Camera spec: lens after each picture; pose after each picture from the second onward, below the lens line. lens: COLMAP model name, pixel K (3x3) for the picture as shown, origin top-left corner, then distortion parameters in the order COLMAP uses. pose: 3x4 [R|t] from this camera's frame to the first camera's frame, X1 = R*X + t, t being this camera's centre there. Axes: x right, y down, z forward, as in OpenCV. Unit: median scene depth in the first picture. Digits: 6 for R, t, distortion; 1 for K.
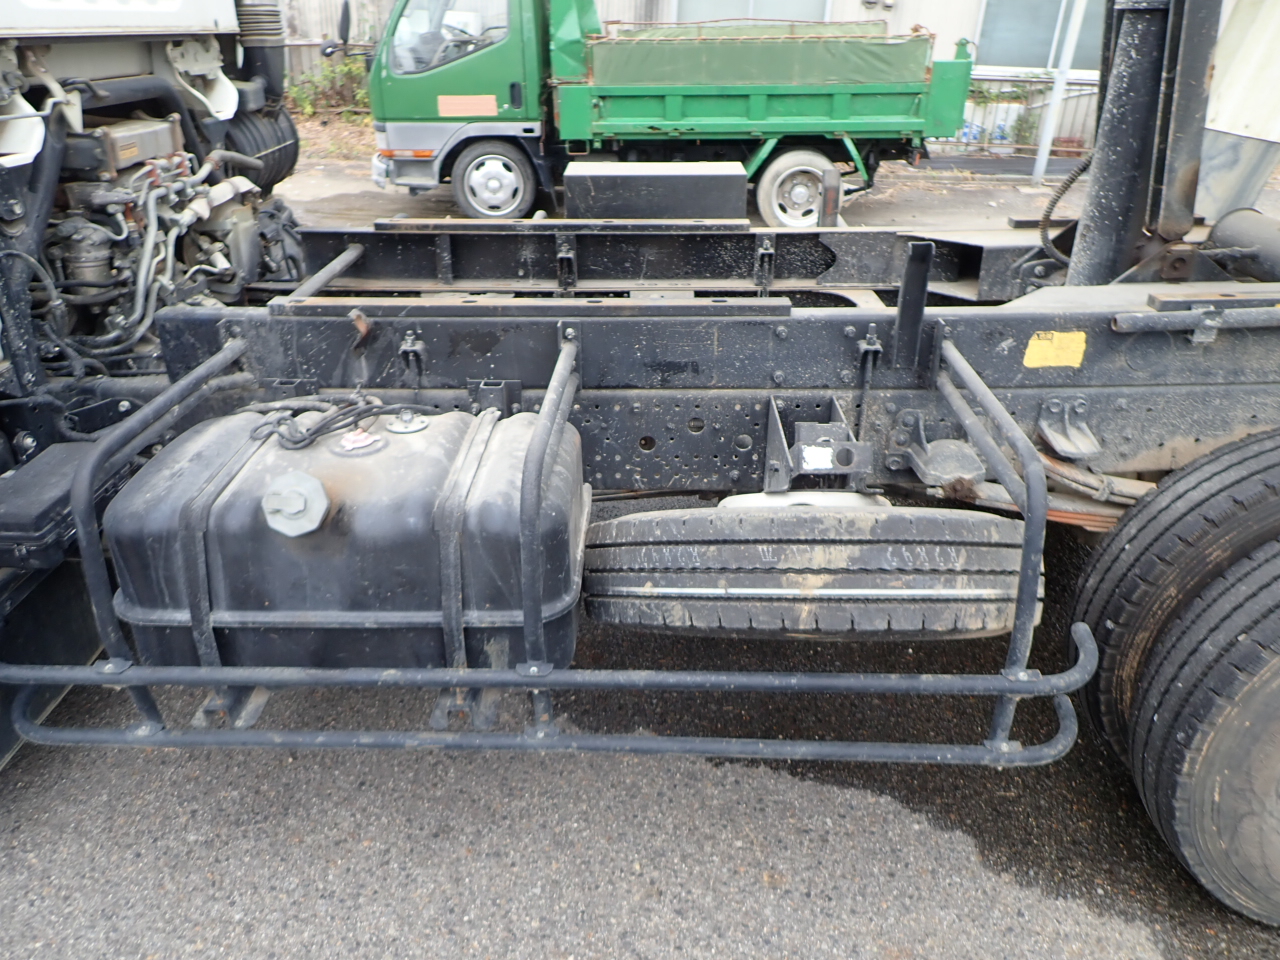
lens RADIAL K [[934.0, 0, 644.3], [0, 934.0, 491.5], [0, 0, 1]] dist [0.014342, -0.025234]
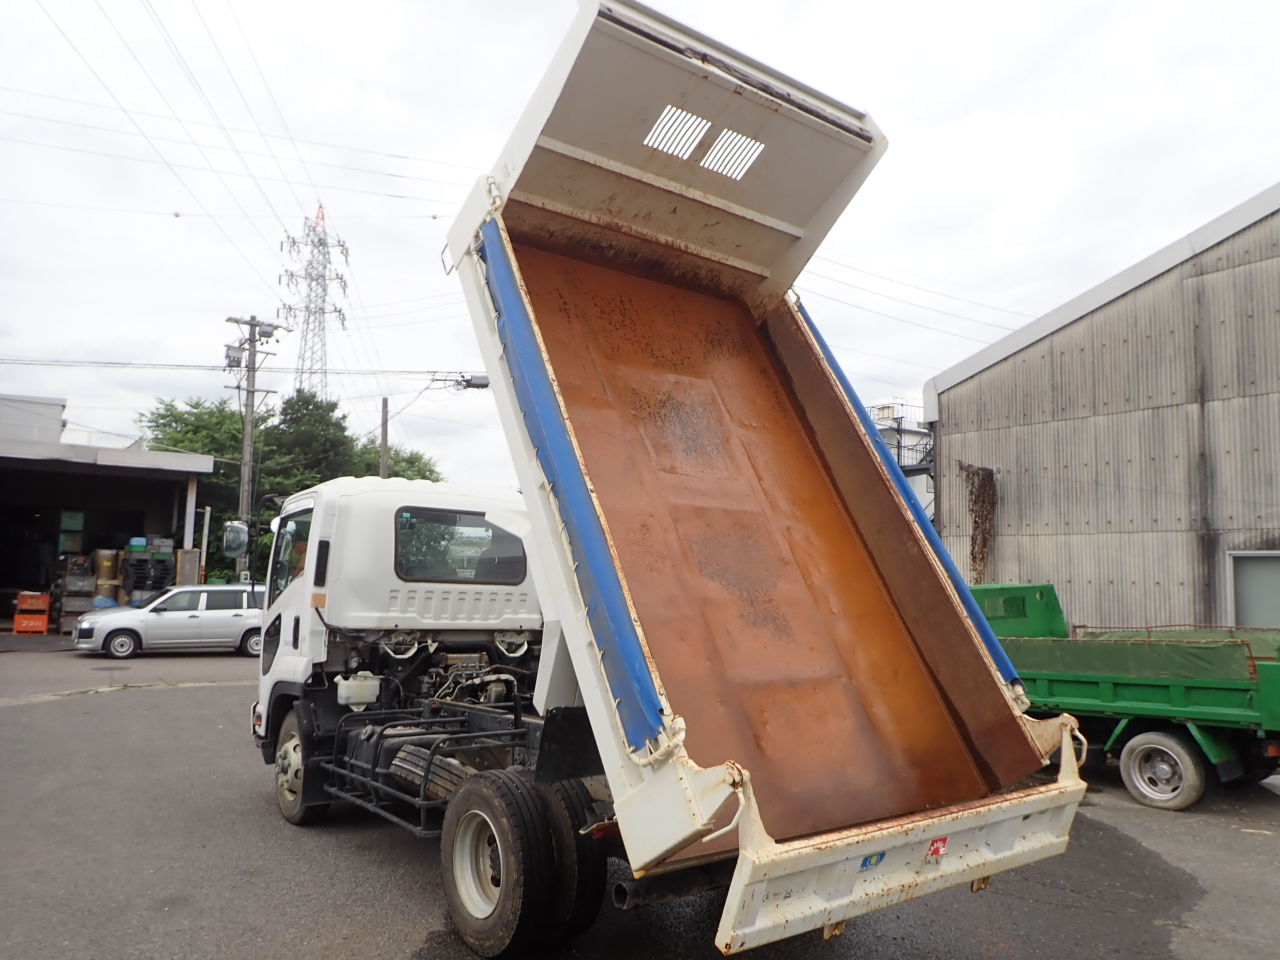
lens RADIAL K [[934.0, 0, 639.9], [0, 934.0, 484.6], [0, 0, 1]] dist [0.014342, -0.025234]
pose [[0.607260, -0.108117, -0.787112, 0.726731], [-0.361471, 0.844629, -0.394893, 0.054804], [0.707512, 0.524321, 0.473829, -0.132304]]
